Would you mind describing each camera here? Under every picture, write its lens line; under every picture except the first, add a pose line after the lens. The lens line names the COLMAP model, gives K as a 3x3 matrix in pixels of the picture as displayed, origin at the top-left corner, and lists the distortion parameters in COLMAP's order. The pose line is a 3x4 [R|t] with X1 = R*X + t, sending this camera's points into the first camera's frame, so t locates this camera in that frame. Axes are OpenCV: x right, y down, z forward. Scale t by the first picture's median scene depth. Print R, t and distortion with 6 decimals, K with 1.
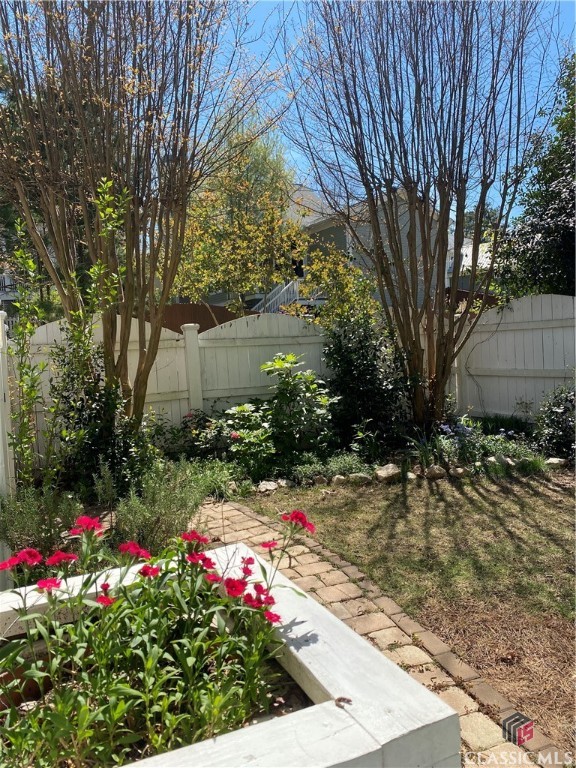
lens RADIAL K [[598.2, 0, 284.4], [0, 598.2, 335.2], [0, 0, 1]] dist [0.141297, -0.230502]
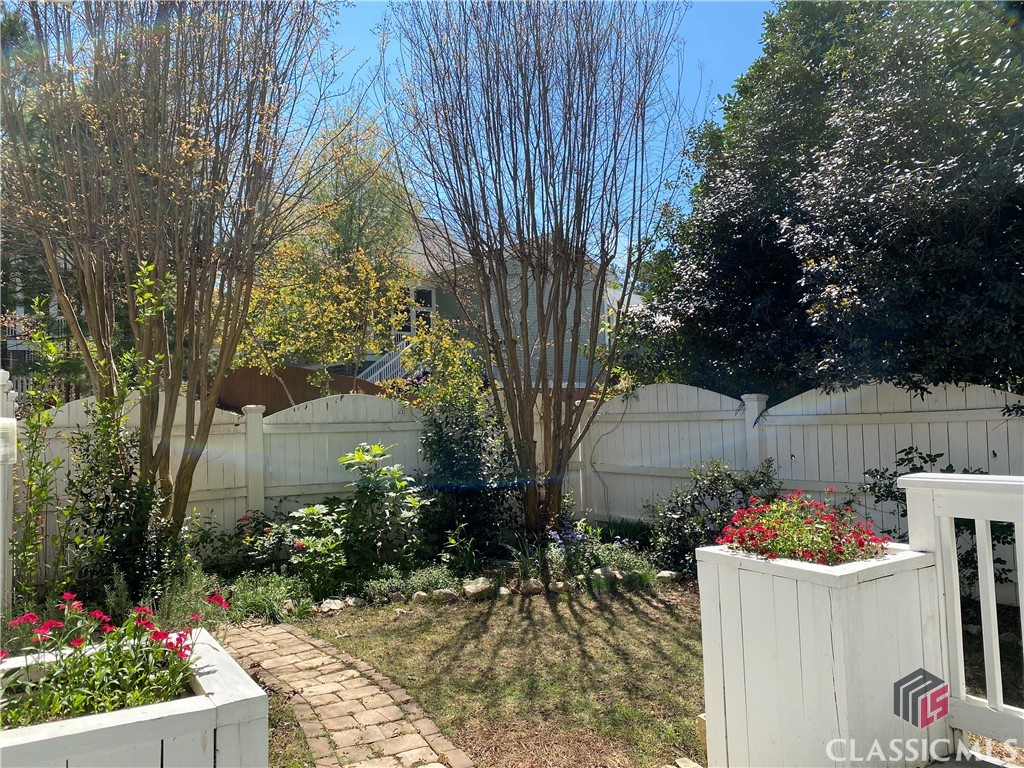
lens RADIAL K [[797.5, 0, 513.7], [0, 797.5, 345.8], [0, 0, 1]] dist [0.141297, -0.230502]
pose [[0.991861, 0.039289, 0.121115, 0.067328], [-0.030181, 0.996641, -0.076134, -0.030134], [-0.123699, 0.071859, 0.989715, -0.166909]]
